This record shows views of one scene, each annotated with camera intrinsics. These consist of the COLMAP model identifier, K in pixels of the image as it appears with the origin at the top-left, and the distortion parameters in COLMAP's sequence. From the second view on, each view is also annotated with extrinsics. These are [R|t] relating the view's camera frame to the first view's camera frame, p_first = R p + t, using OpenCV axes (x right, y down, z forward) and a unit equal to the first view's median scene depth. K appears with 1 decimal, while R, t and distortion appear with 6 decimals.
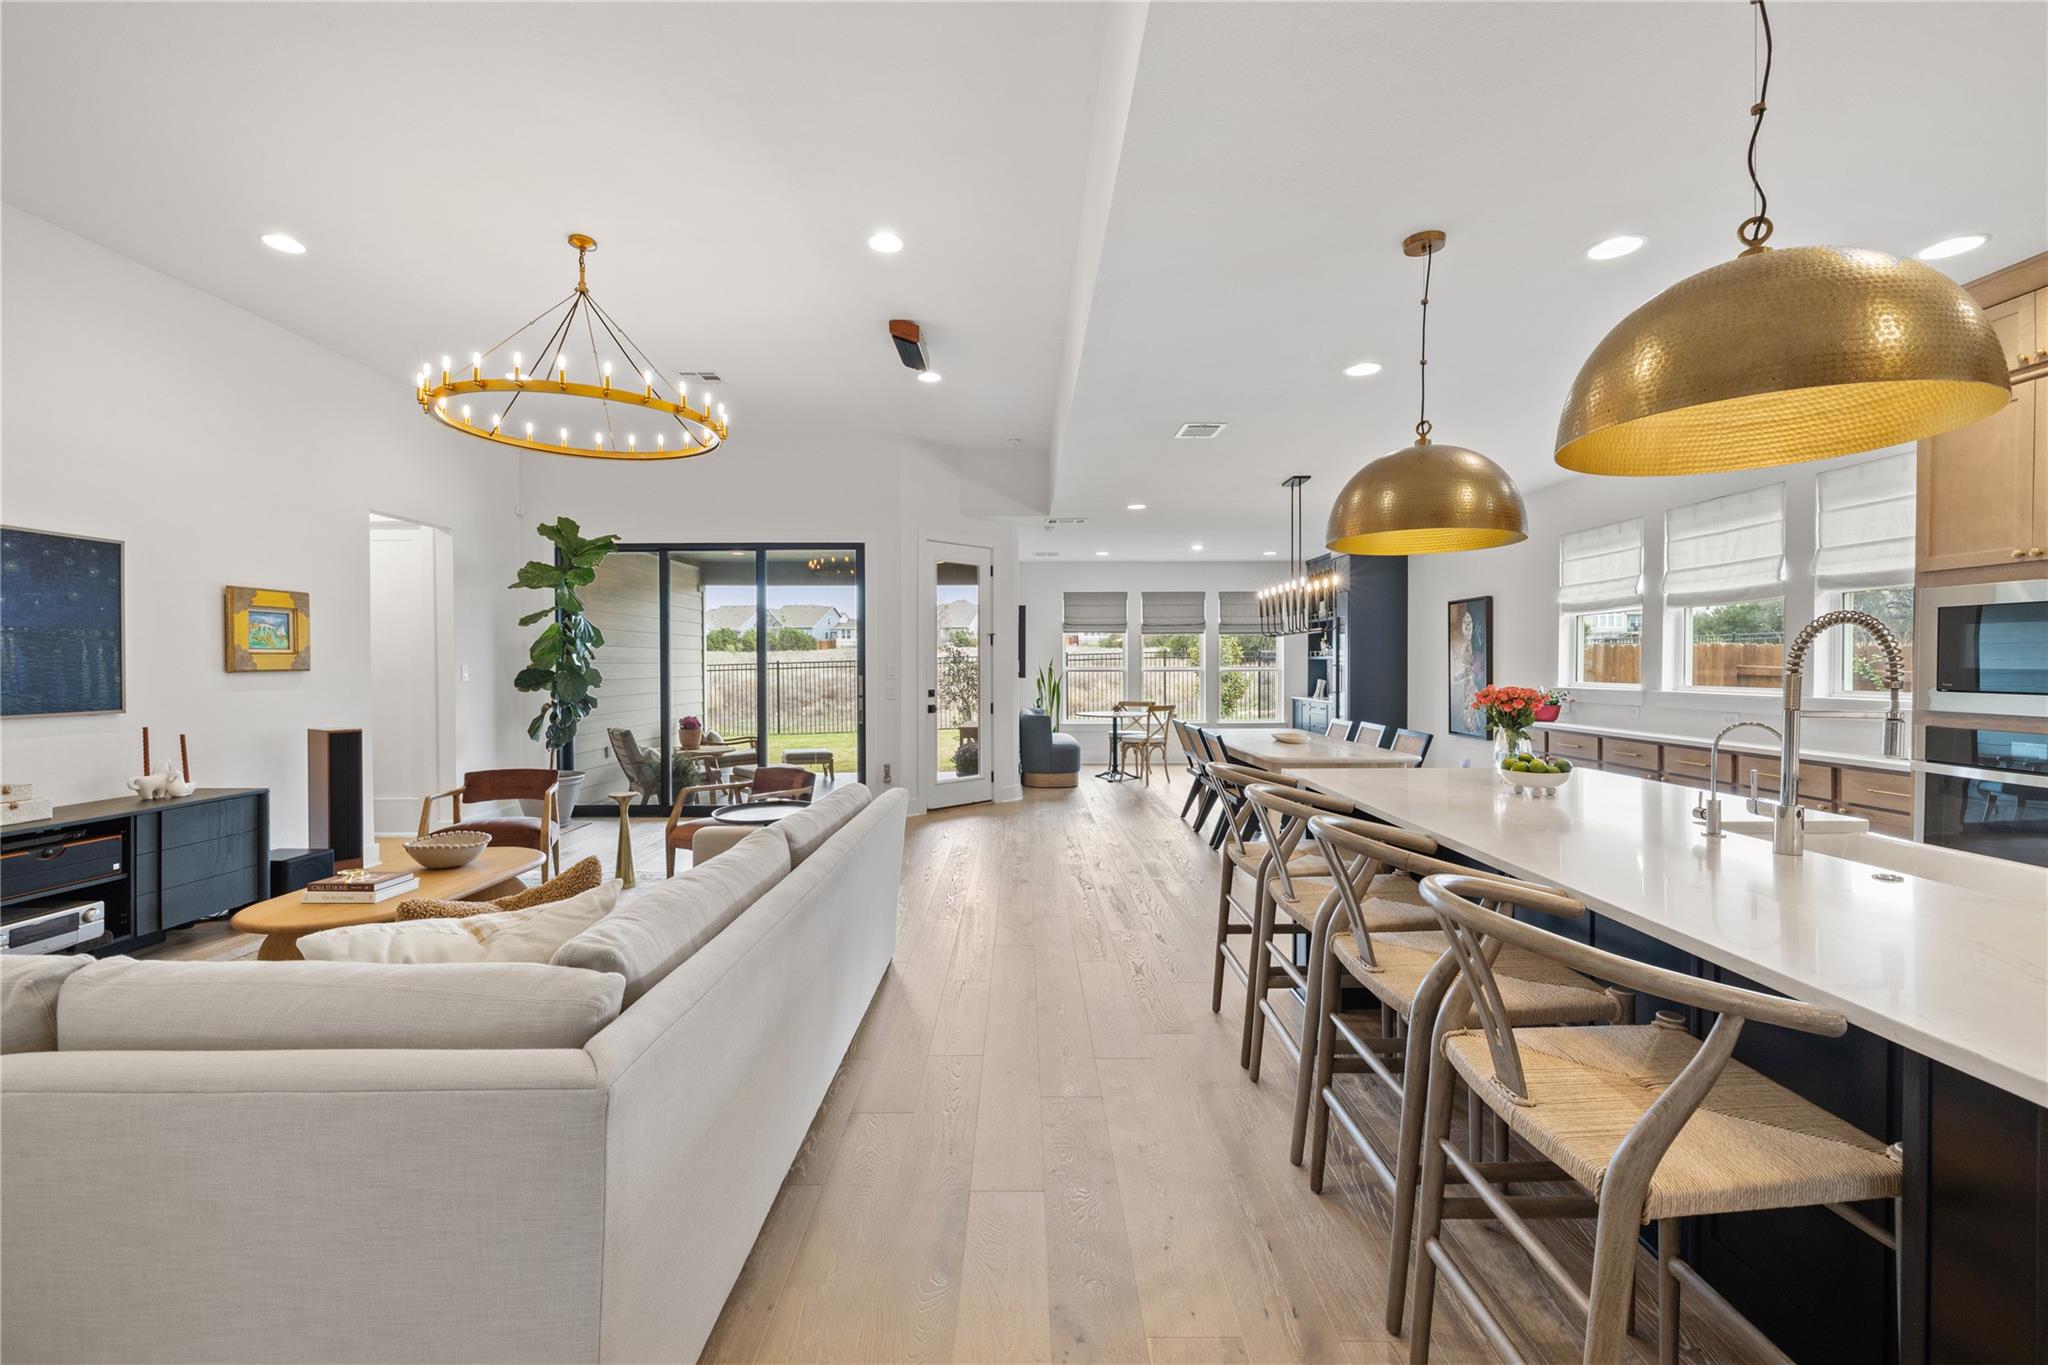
lens RADIAL K [[861.9, 0, 1026.8], [0, 861.9, 671.4], [0, 0, 1]] dist [0.001443, 0.000084]
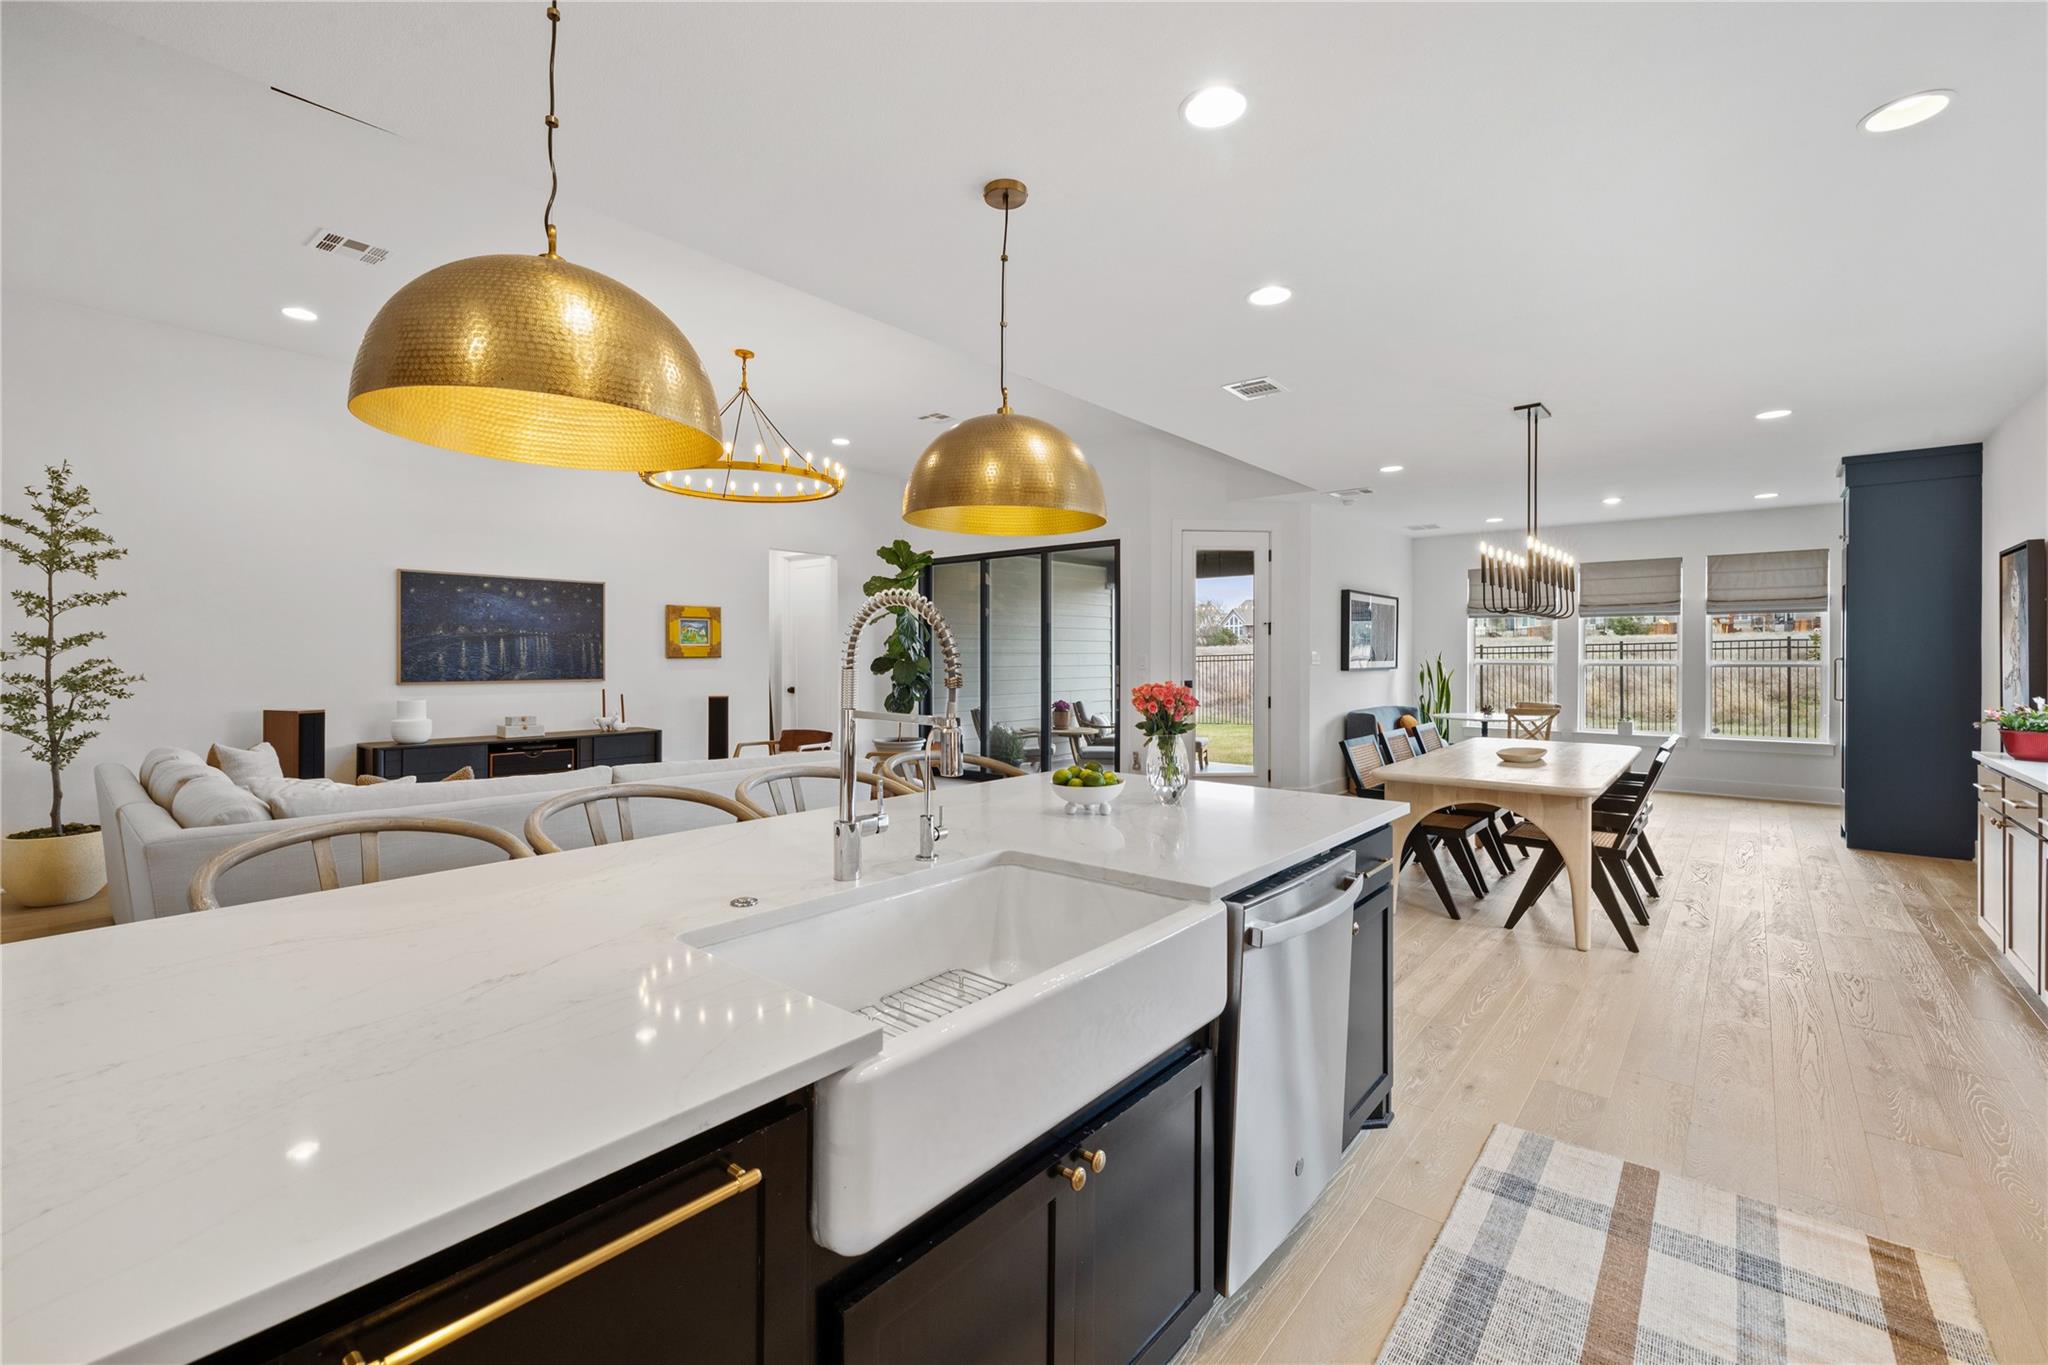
lens RADIAL K [[874.9, 0, 1022.6], [0, 874.9, 659.8], [0, 0, 1]] dist [-0.000940, -0.000225]
pose [[0.756671, 0.005797, -0.653770, 0.622634], [-0.009491, 0.999953, -0.002118, 0.001466], [0.653727, 0.007807, 0.756691, 0.176890]]
